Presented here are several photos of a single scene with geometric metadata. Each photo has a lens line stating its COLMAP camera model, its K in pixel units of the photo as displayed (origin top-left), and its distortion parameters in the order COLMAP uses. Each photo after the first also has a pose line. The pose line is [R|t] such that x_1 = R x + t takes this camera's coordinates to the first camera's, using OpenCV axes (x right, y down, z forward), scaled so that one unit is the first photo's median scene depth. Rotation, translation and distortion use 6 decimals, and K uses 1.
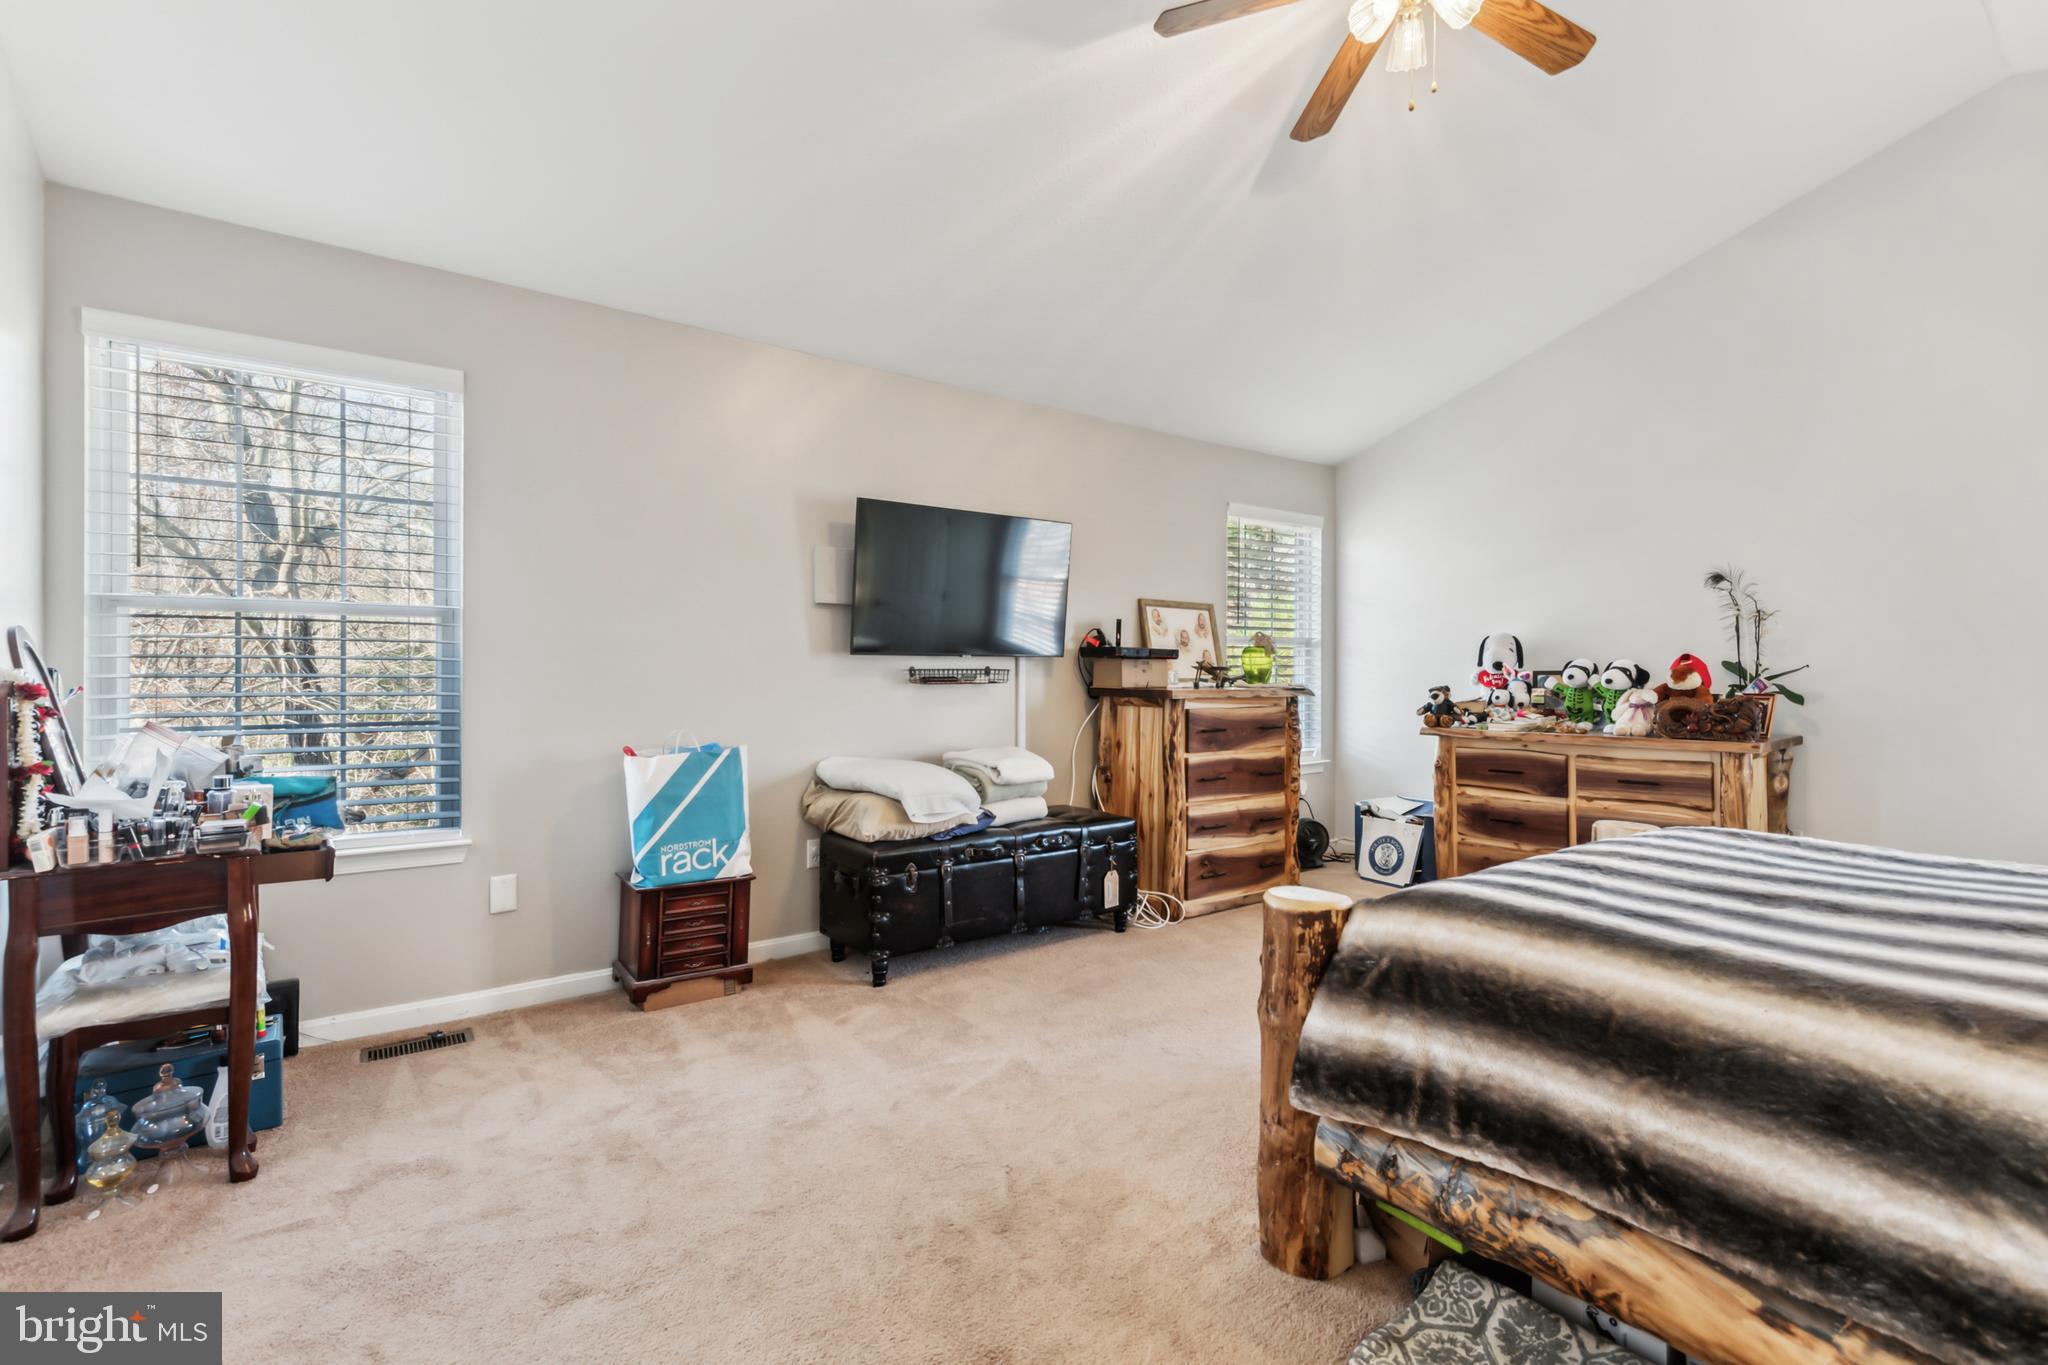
lens RADIAL K [[918.8, 0, 1012.4], [0, 918.8, 679.2], [0, 0, 1]] dist [0.035906, -0.022662]
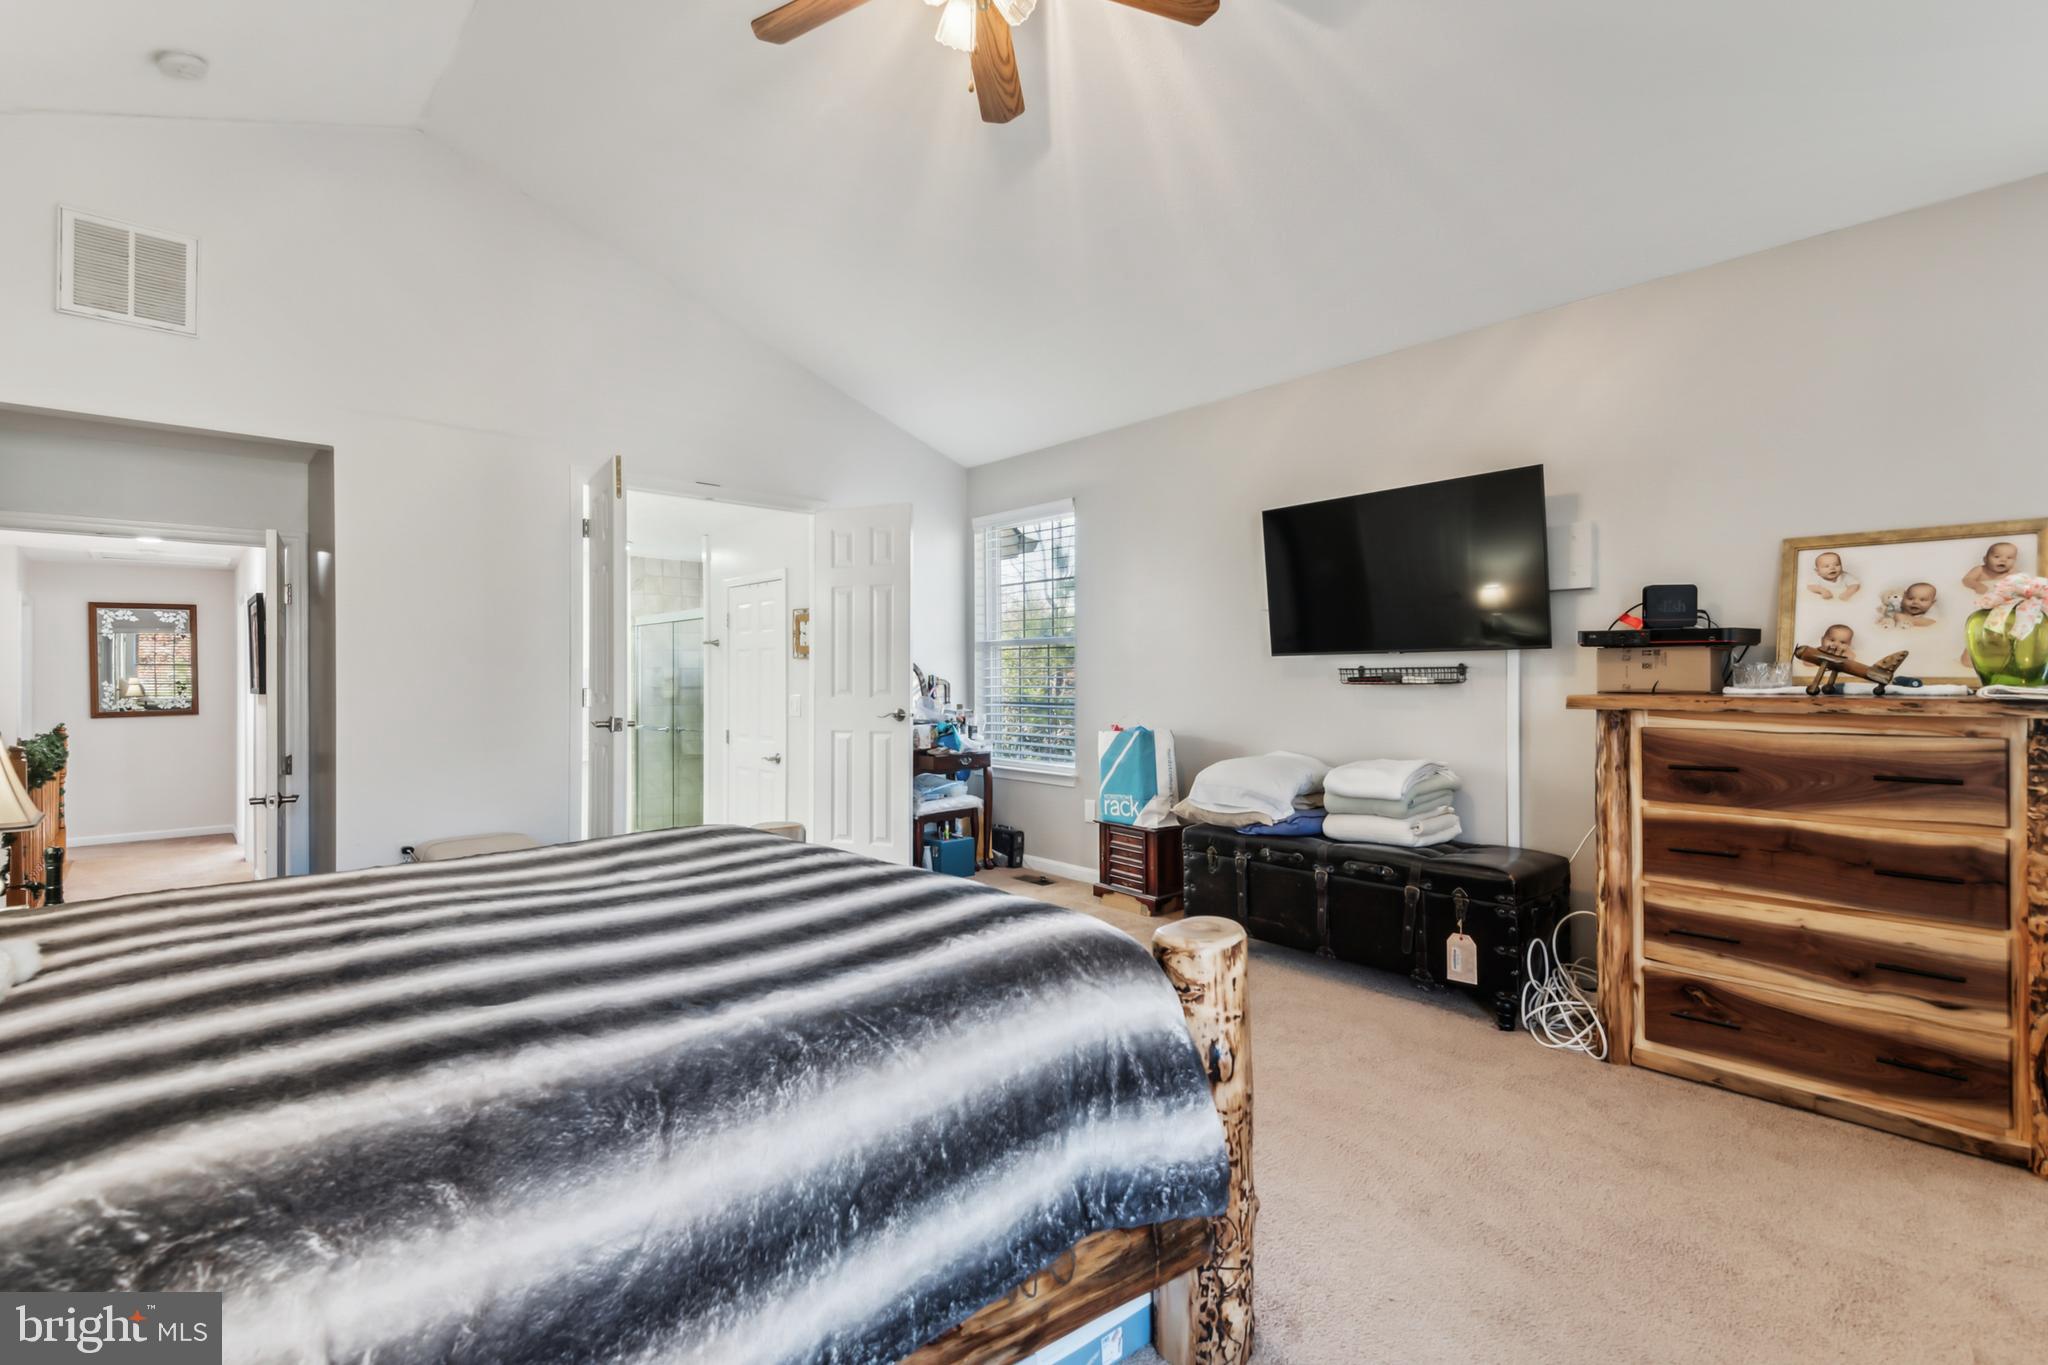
lens RADIAL K [[918.8, 0, 1012.4], [0, 918.8, 679.2], [0, 0, 1]] dist [0.035906, -0.022662]
pose [[0.101722, -0.002065, -0.994811, 0.779306], [-0.003205, 0.999992, -0.002403, 0.003759], [0.994808, 0.003433, 0.101715, 0.531227]]
